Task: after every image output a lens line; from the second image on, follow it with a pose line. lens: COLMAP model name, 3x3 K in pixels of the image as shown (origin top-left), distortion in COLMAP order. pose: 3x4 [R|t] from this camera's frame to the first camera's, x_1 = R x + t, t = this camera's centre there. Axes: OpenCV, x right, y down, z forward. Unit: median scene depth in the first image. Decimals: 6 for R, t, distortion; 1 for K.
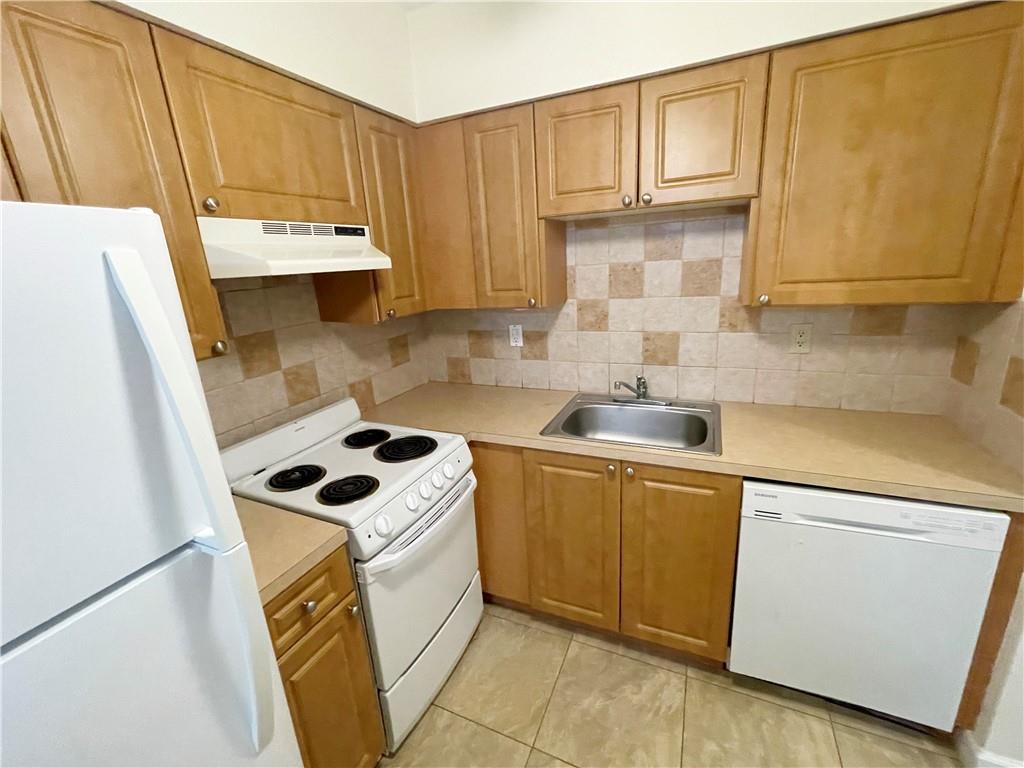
lens RADIAL K [[428.1, 0, 530.3], [0, 428.1, 381.7], [0, 0, 1]] dist [0.002425, -0.000321]
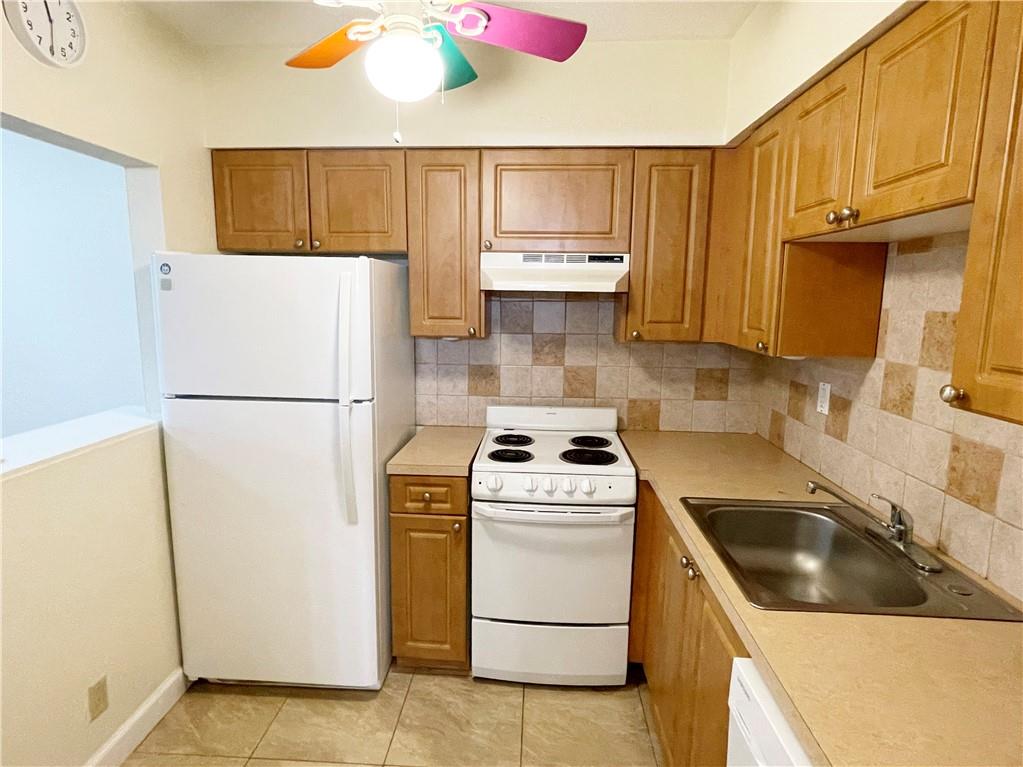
lens RADIAL K [[553.1, 0, 521.1], [0, 553.1, 381.3], [0, 0, 1]] dist [-0.014787, 0.003232]
pose [[0.364836, 0.205465, -0.908118, 0.748363], [-0.292907, 0.951154, 0.097527, -0.094595], [0.883799, 0.230413, 0.407197, 0.221661]]
